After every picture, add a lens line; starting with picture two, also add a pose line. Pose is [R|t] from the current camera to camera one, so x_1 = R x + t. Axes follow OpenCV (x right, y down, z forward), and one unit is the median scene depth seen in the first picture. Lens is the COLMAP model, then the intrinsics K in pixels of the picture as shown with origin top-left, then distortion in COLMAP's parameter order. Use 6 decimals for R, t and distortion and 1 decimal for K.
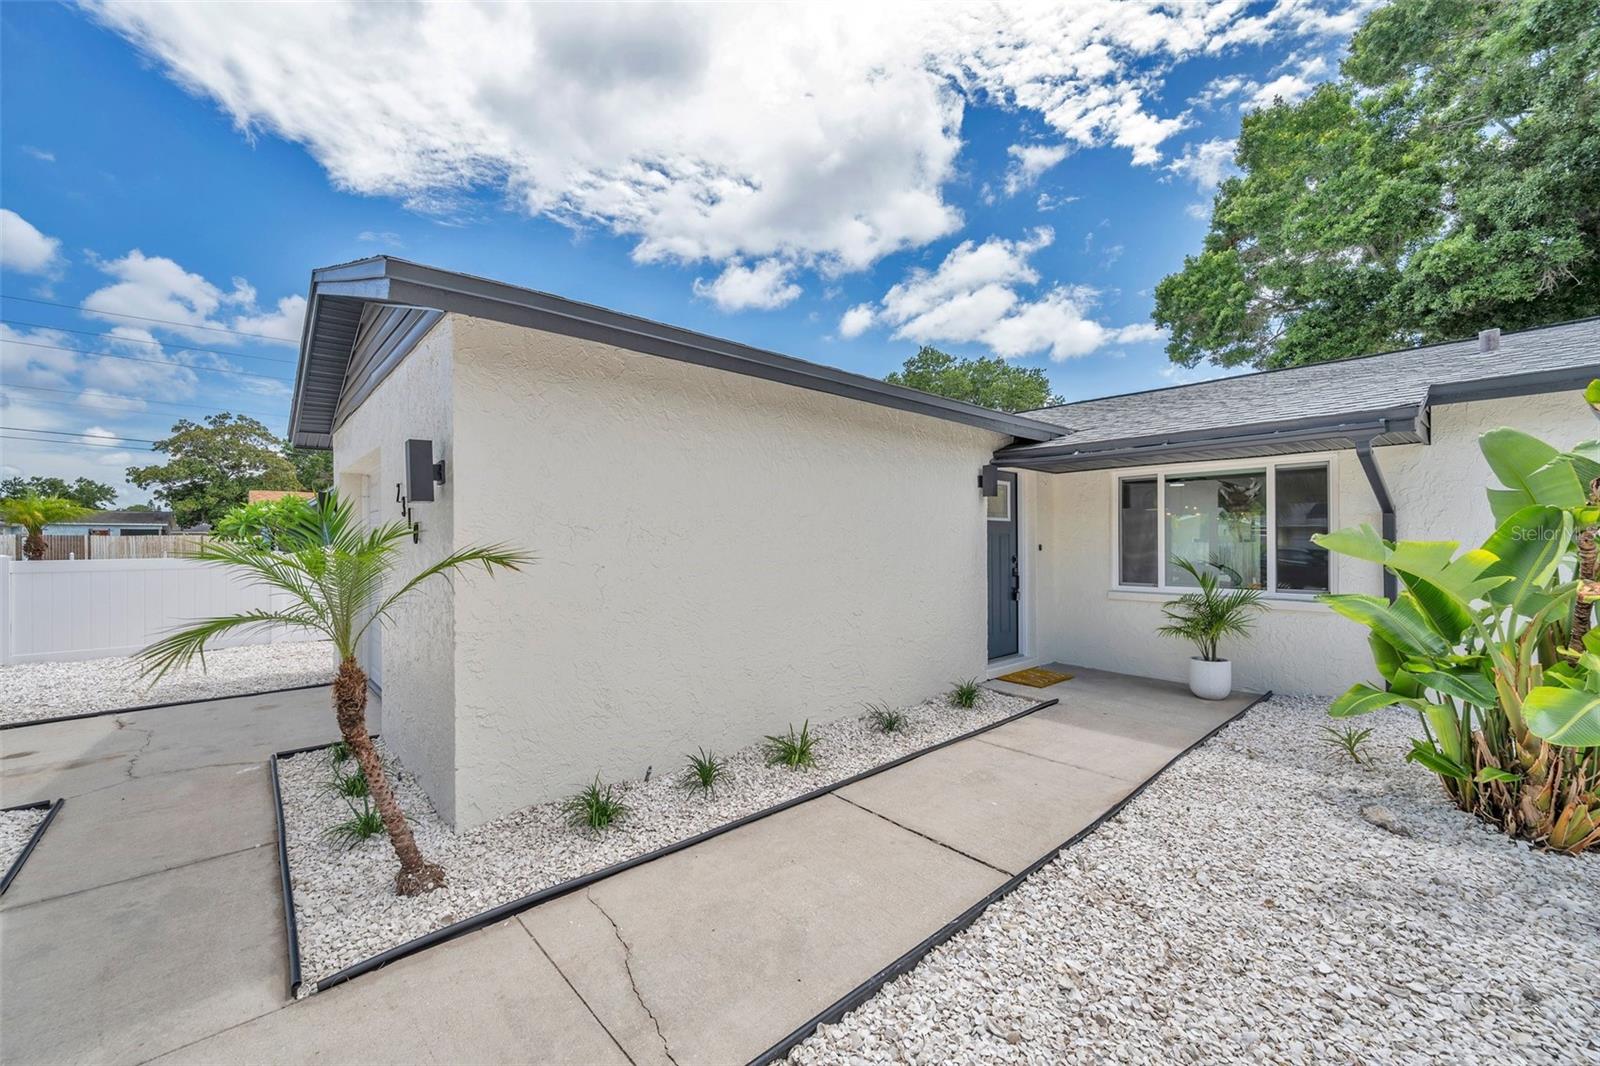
lens RADIAL K [[637.6, 0, 794.5], [0, 637.6, 540.3], [0, 0, 1]] dist [-0.000327, -0.000093]
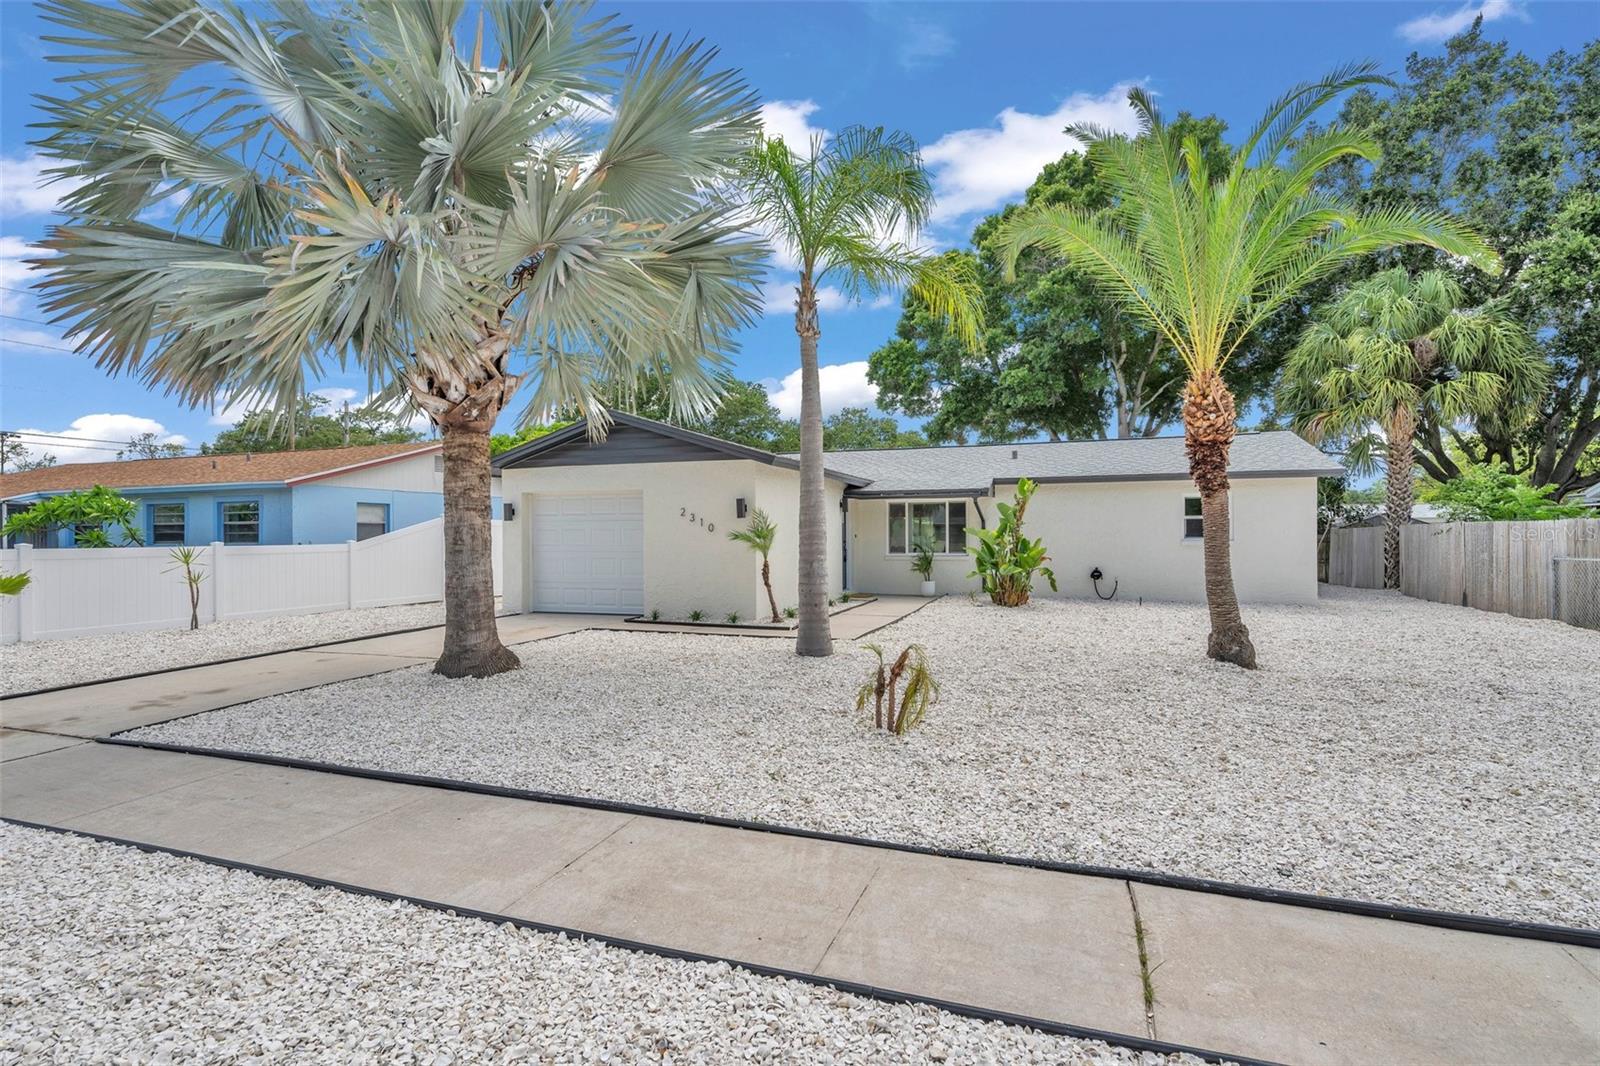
lens RADIAL K [[781.0, 0, 799.8], [0, 781.0, 533.3], [0, 0, 1]] dist [0.000206, 0.000003]
pose [[0.882786, 0.000430, 0.469775, -1.104848], [0.003060, 0.999973, -0.006666, 0.023284], [-0.469765, 0.007322, 0.882761, -1.313388]]
